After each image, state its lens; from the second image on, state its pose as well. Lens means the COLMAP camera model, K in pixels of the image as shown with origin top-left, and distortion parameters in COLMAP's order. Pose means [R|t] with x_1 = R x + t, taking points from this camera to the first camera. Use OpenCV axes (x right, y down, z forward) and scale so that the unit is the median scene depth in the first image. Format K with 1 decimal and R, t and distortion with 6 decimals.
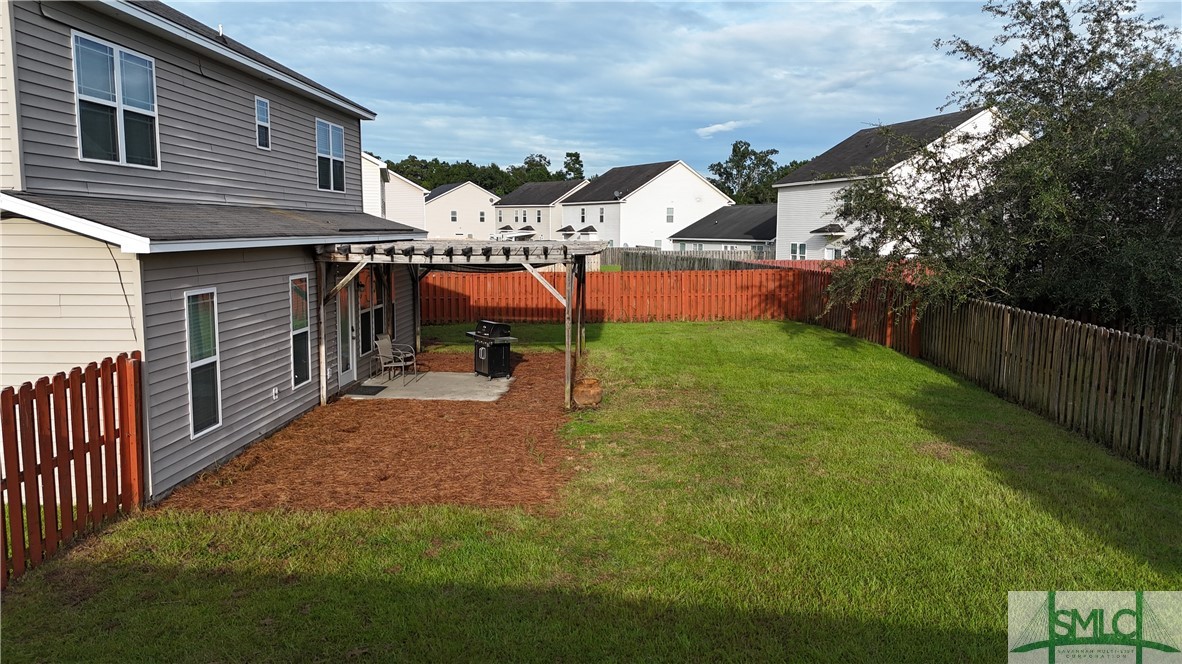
lens RADIAL K [[845.2, 0, 590.2], [0, 845.2, 335.5], [0, 0, 1]] dist [0.069597, -0.053881]
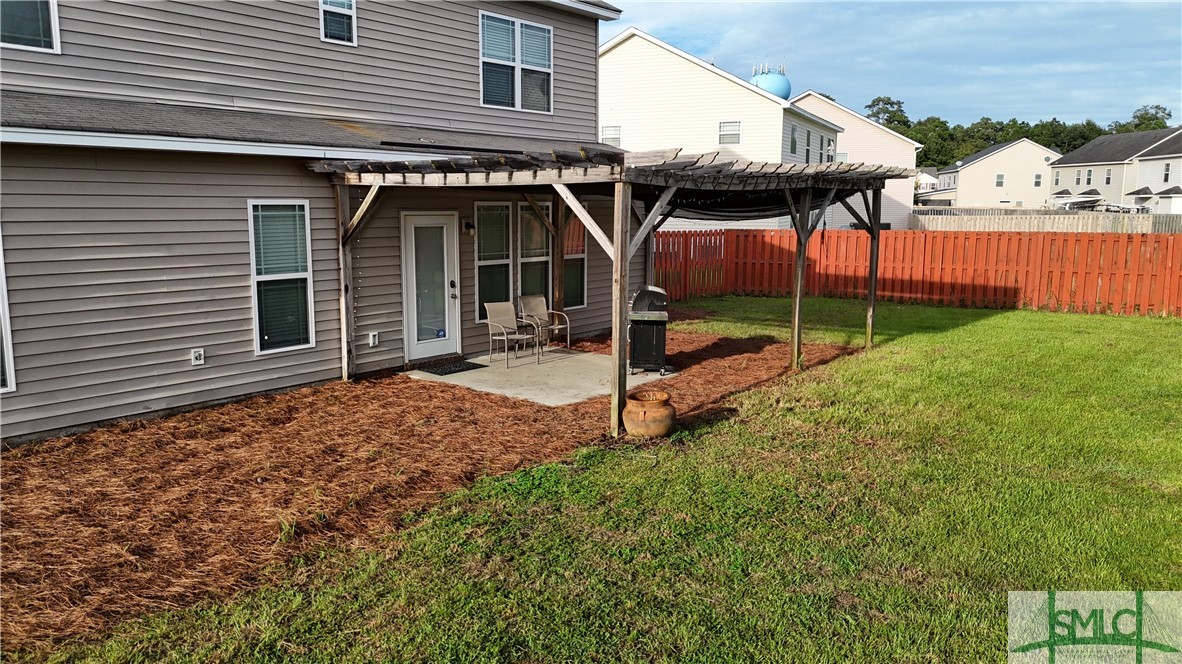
lens RADIAL K [[845.2, 0, 582.2], [0, 845.2, 332.1], [0, 0, 1]] dist [0.069597, -0.053881]
pose [[0.801278, 0.090415, -0.591420, 0.141723], [-0.074138, 0.995901, 0.051805, -0.006837], [0.593680, 0.002336, 0.804697, 0.257519]]
